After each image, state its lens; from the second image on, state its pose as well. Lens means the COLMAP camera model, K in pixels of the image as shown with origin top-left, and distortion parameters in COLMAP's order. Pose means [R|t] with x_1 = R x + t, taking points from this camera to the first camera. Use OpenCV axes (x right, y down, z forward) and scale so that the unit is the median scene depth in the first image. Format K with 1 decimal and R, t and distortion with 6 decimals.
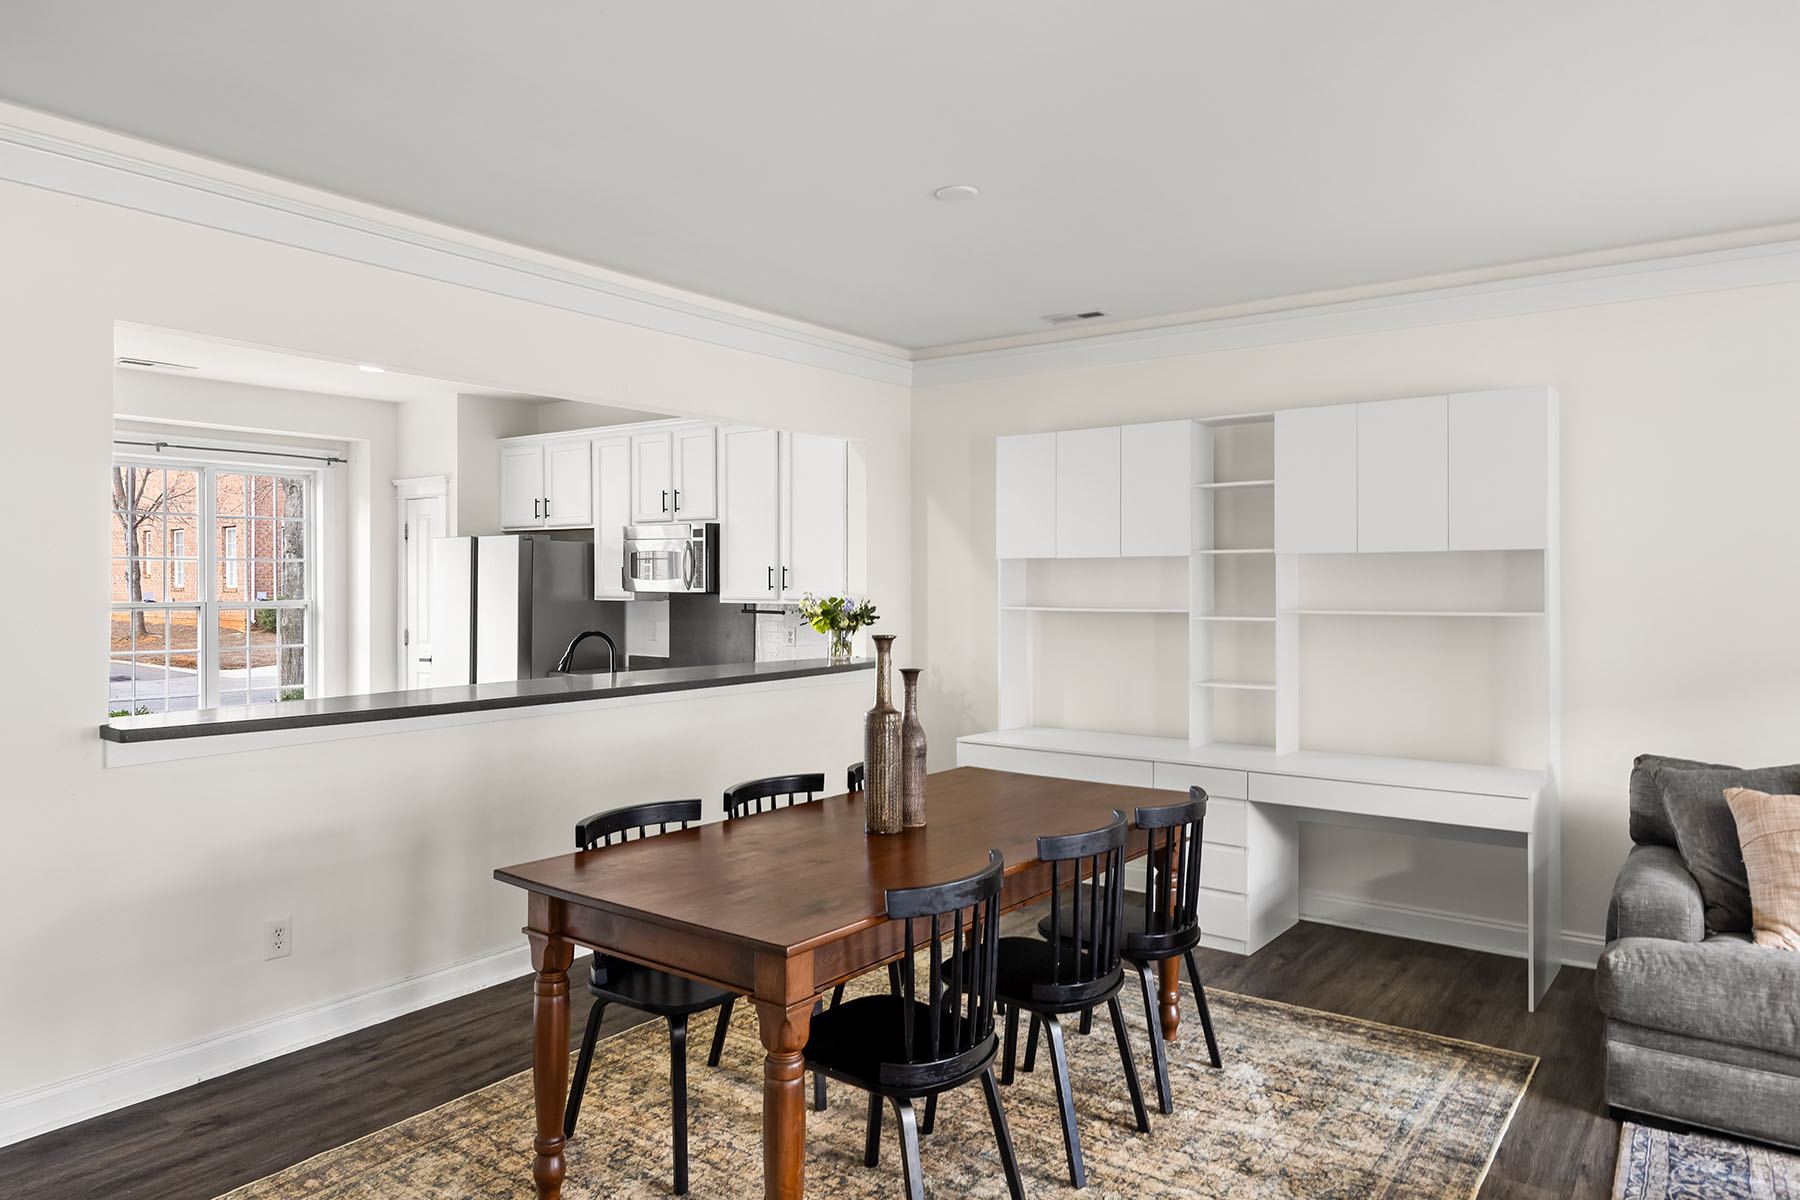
lens RADIAL K [[1152.4, 0, 899.8], [0, 1152.4, 579.8], [0, 0, 1]] dist [-0.003962, 0.000101]
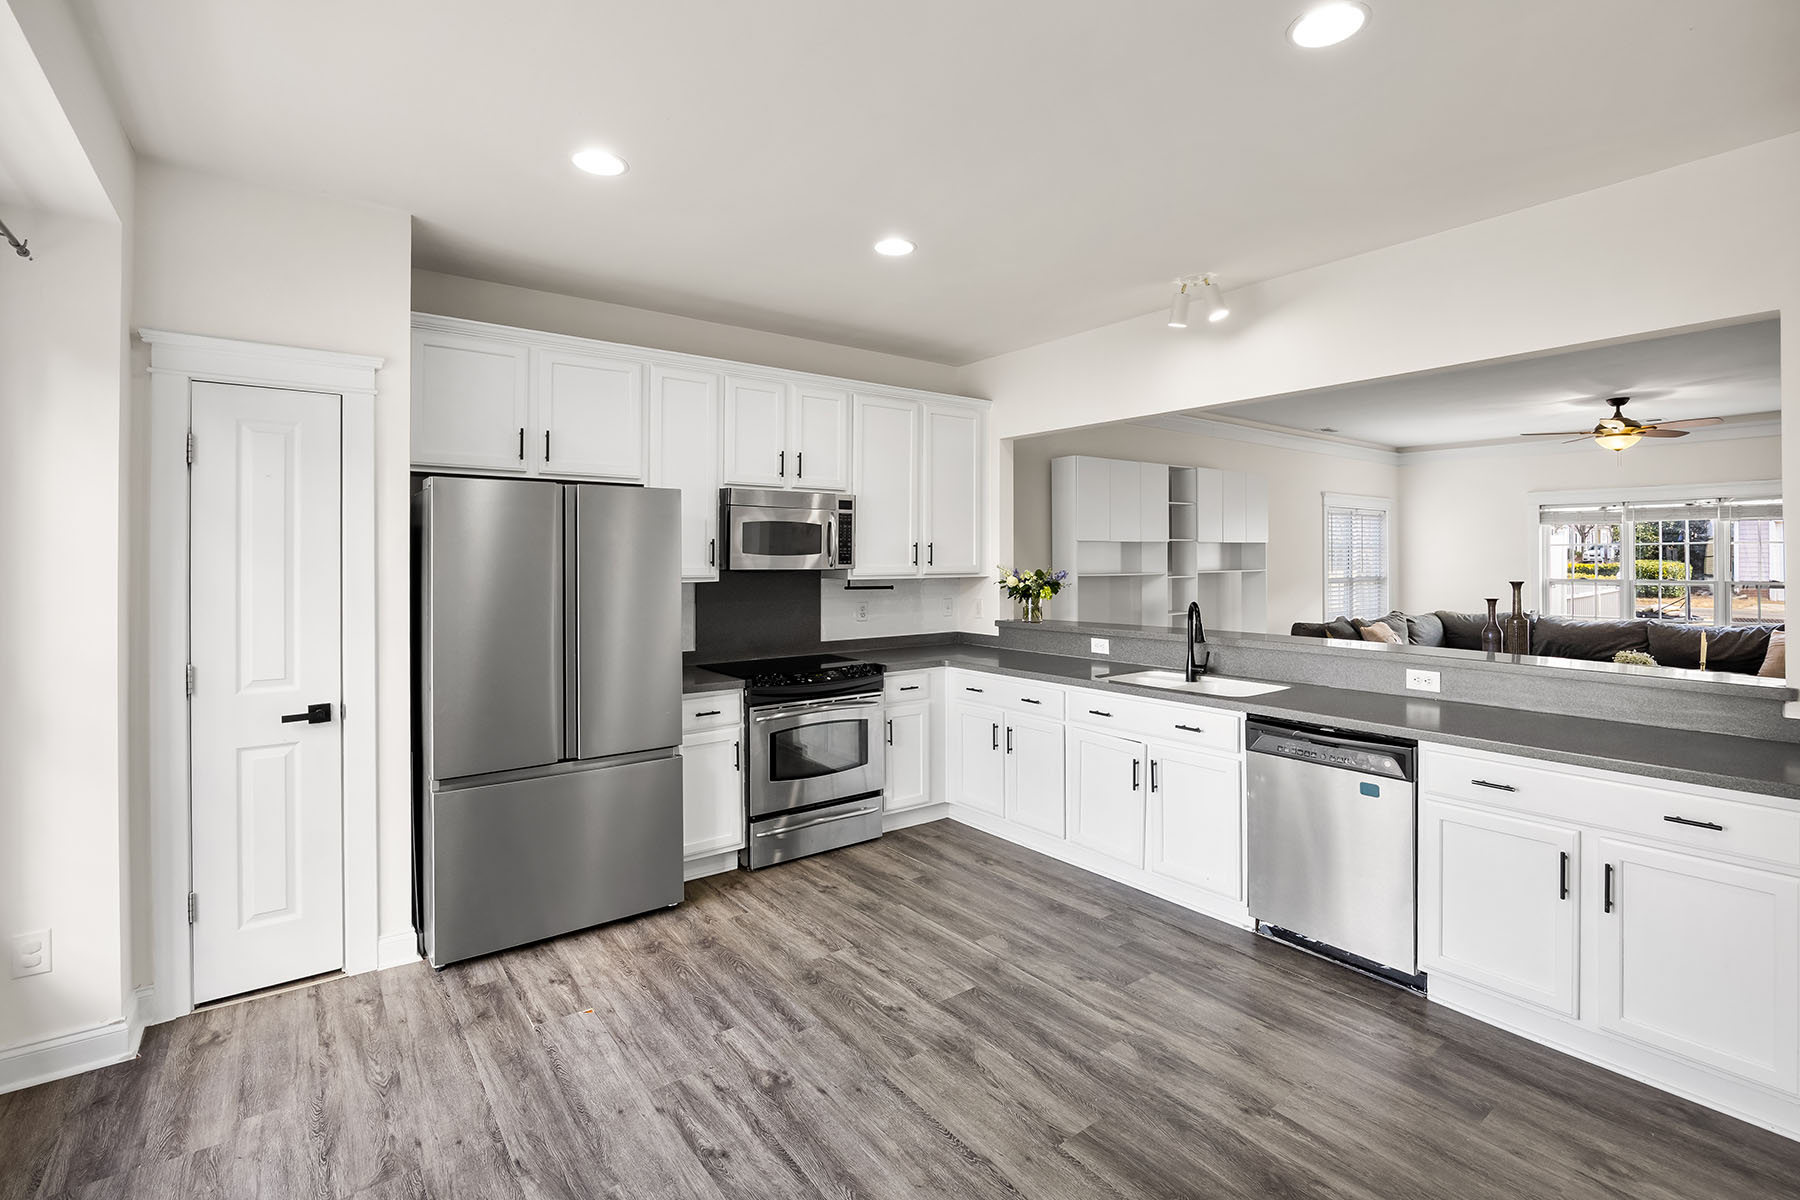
lens RADIAL K [[824.0, 0, 930.8], [0, 824.0, 544.7], [0, 0, 1]] dist [-0.015532, 0.000532]
pose [[0.266495, 0.015940, 0.963704, -1.394757], [0.000694, 0.999860, -0.016730, 0.004652], [-0.963836, 0.005127, 0.266447, 1.333126]]
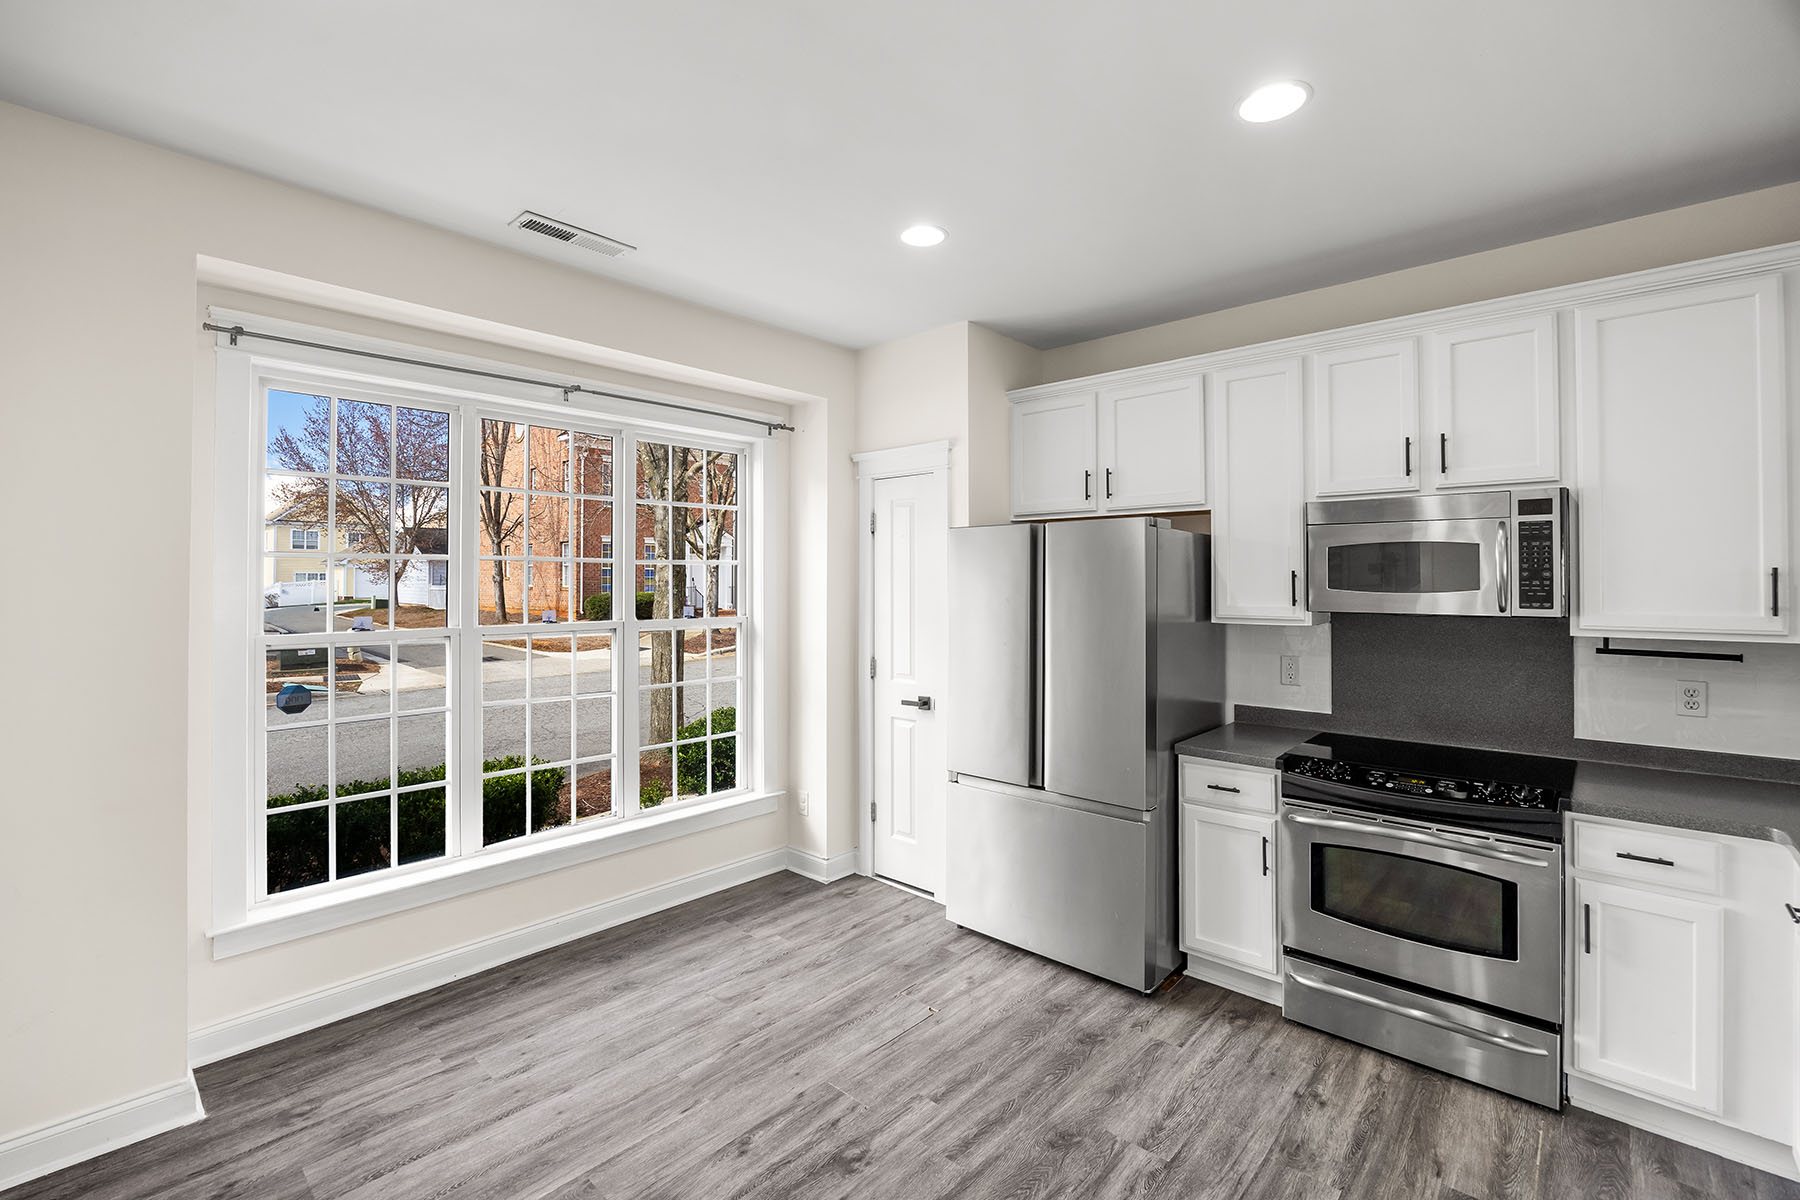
lens RADIAL K [[784.7, 0, 899.7], [0, 784.7, 562.1], [0, 0, 1]] dist [-0.017310, 0.000557]
pose [[0.994121, -0.003129, -0.108230, -0.756234], [0.000613, 0.999729, -0.023274, -0.011008], [0.108274, 0.023071, 0.993853, 1.069913]]
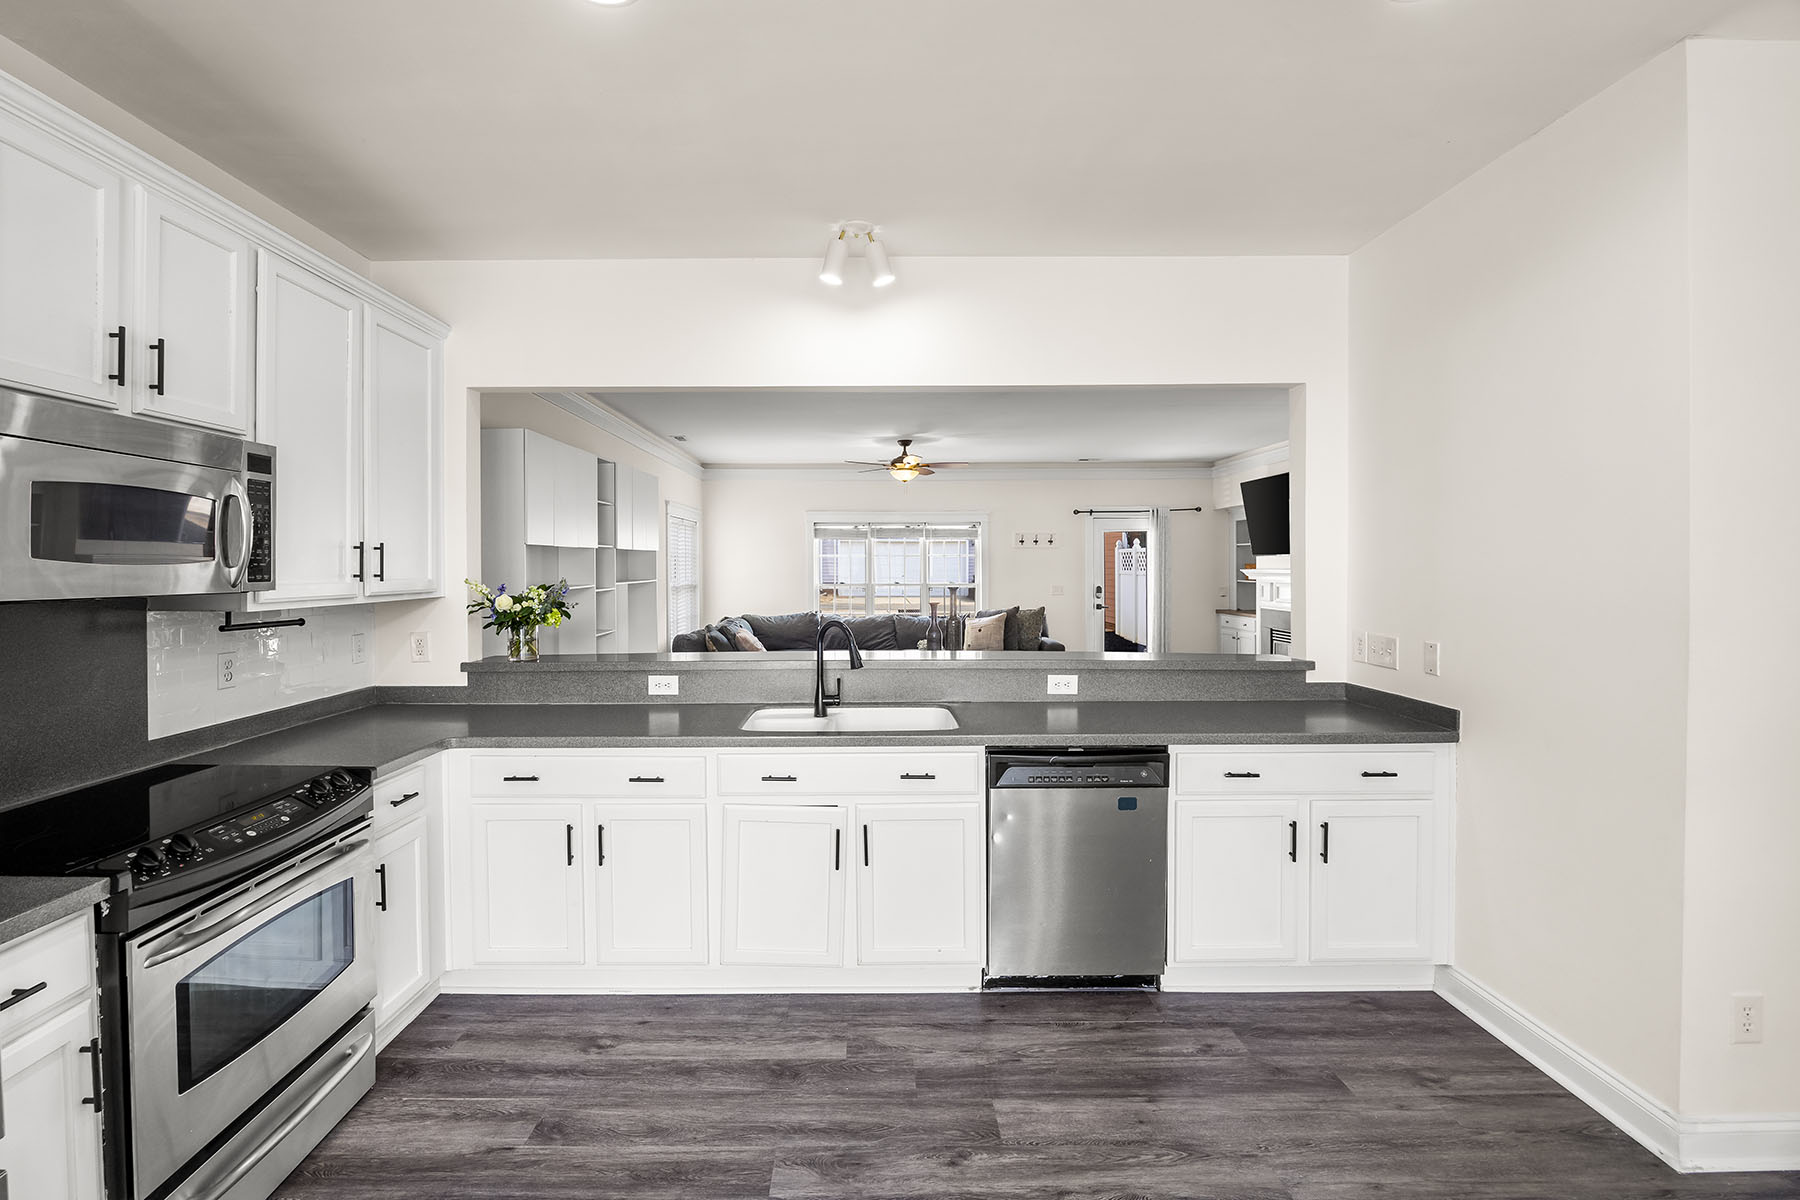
lens RADIAL K [[801.6, 0, 862.2], [0, 801.6, 567.9], [0, 0, 1]] dist [-0.018445, 0.000304]
pose [[-0.590308, -0.000297, 0.807178, -1.012206], [0.002651, 0.999994, 0.002306, 0.003129], [-0.807174, 0.003502, -0.590303, 1.746241]]
